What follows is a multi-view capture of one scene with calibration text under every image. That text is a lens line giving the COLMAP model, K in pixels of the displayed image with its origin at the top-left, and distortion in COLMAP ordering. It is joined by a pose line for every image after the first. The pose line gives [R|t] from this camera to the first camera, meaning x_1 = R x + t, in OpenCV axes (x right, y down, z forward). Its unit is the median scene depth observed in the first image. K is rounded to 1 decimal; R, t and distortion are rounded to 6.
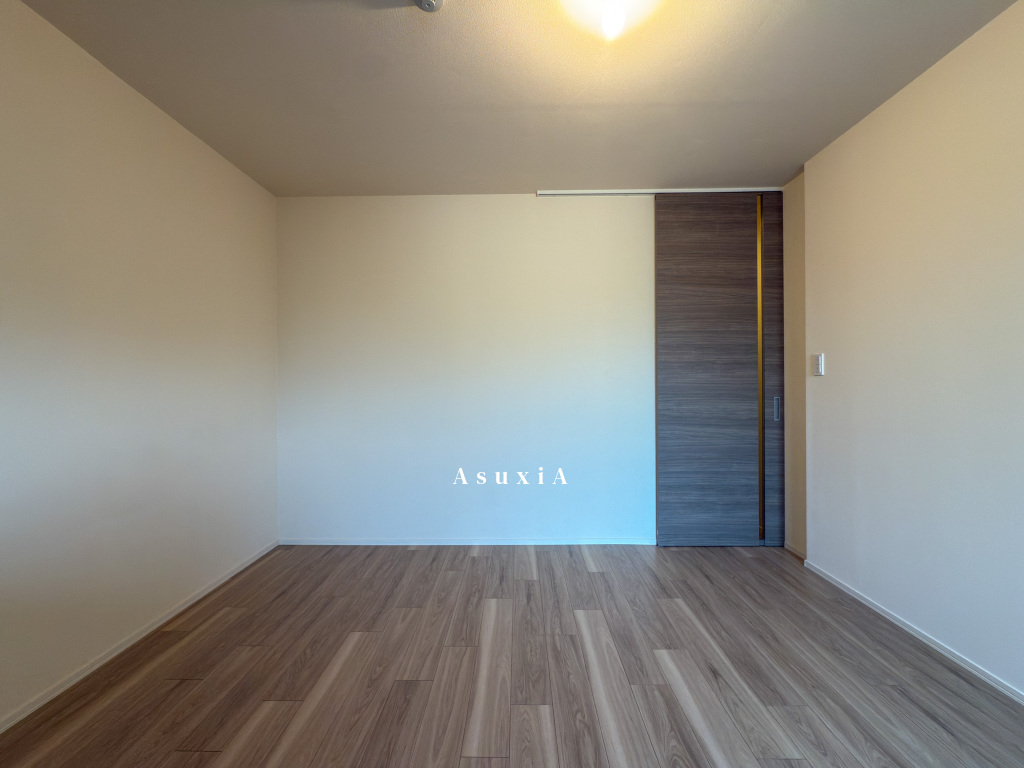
lens RADIAL K [[414.6, 0, 514.8], [0, 414.6, 385.6], [0, 0, 1]] dist [-0.000542, 0.000146]
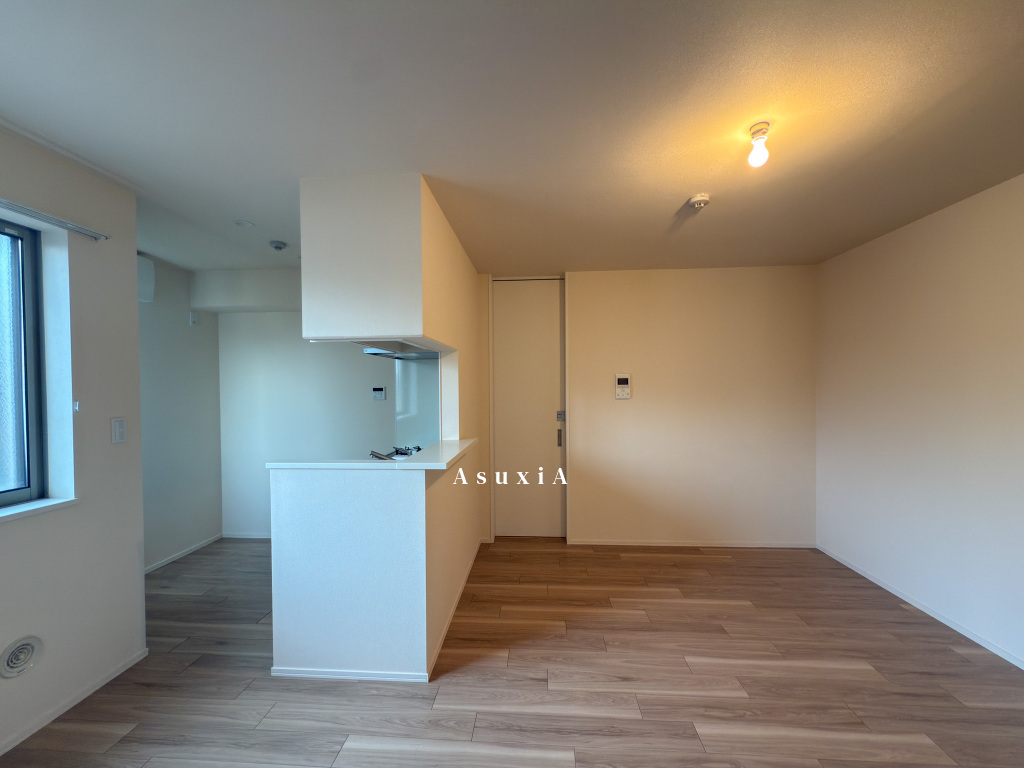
lens RADIAL K [[414.6, 0, 516.4], [0, 414.6, 385.0], [0, 0, 1]] dist [-0.000542, 0.000146]
pose [[-0.044741, 0.008124, -0.998966, 1.009851], [0.002263, 0.999965, 0.008030, -0.164284], [0.998996, -0.001901, -0.044758, 0.229368]]
